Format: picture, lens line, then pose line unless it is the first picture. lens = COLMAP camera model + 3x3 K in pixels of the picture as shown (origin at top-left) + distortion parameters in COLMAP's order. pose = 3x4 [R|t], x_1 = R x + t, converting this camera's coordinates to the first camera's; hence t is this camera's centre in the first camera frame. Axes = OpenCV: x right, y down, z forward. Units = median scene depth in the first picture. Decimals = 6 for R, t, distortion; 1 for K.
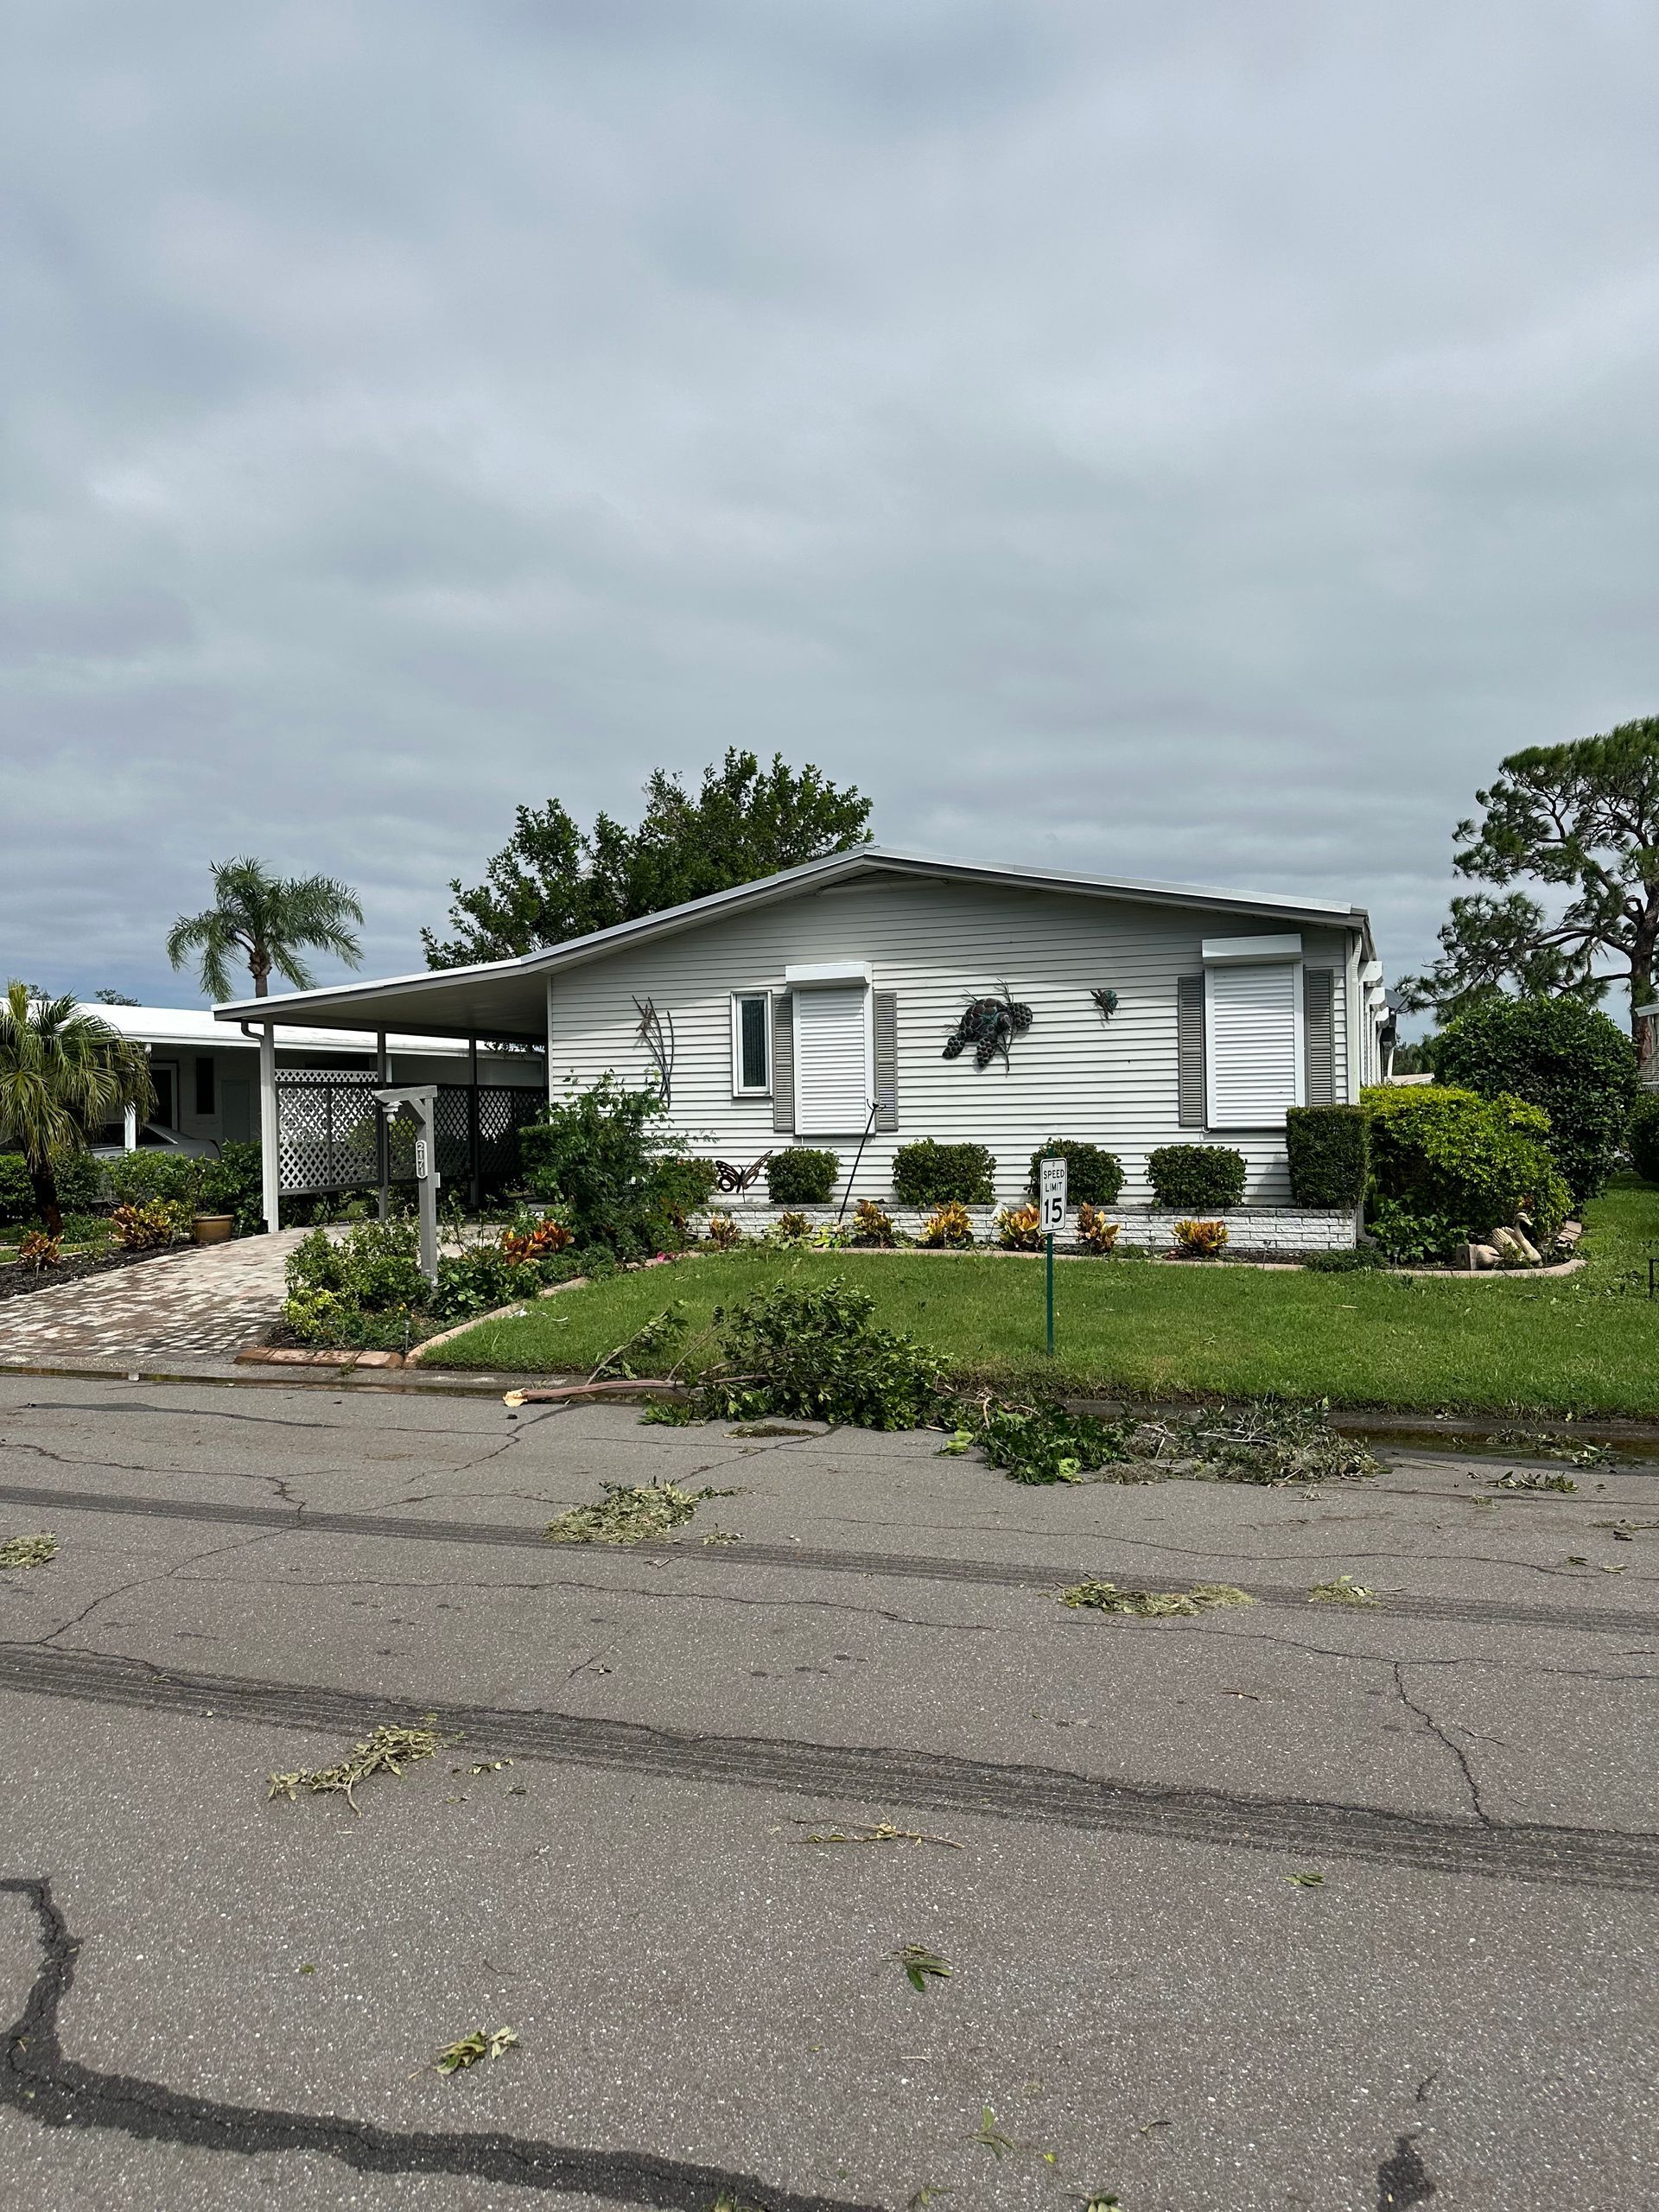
lens RADIAL K [[1517.1, 0, 828.9], [0, 1517.1, 1115.5], [0, 0, 1]] dist [0.049966, -0.036802]
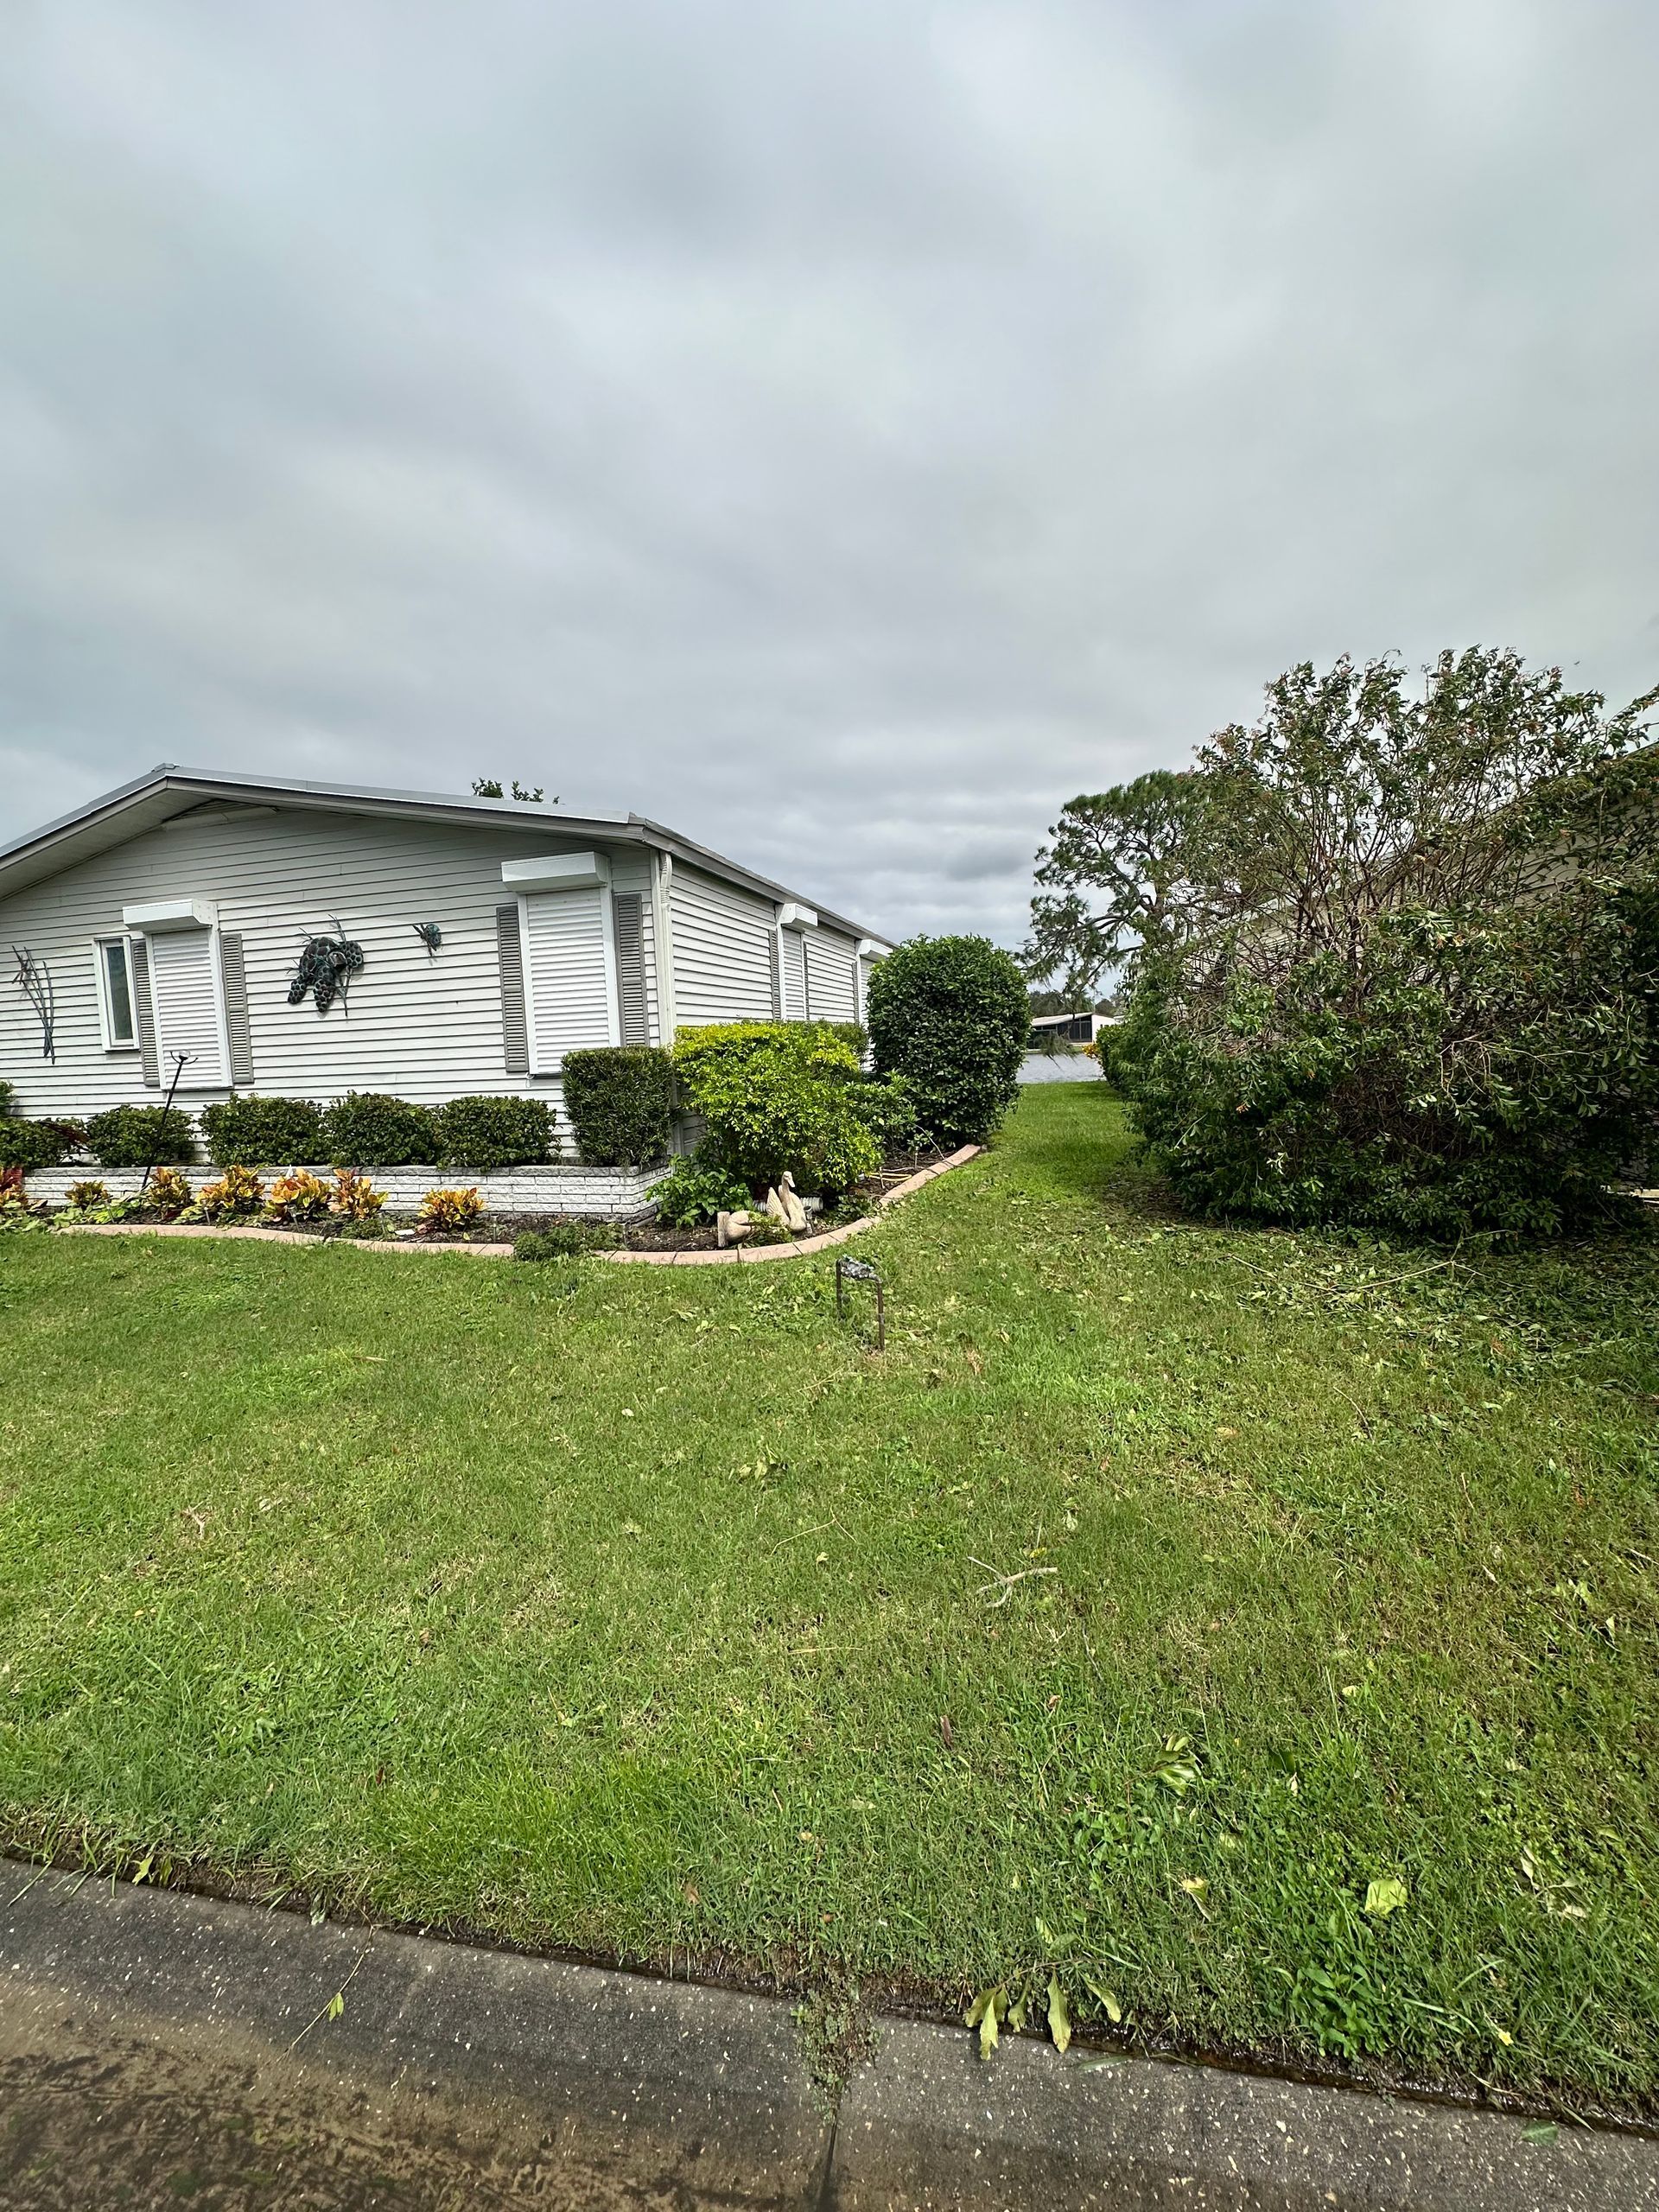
lens RADIAL K [[893.5, 0, 829.3], [0, 893.5, 1101.4], [0, 0, 1]] dist [0.012546, -0.000450]
pose [[0.994388, -0.032407, 0.100705, 0.348111], [0.026493, 0.997875, 0.059522, -0.002215], [-0.102420, -0.056520, 0.993134, 0.419841]]
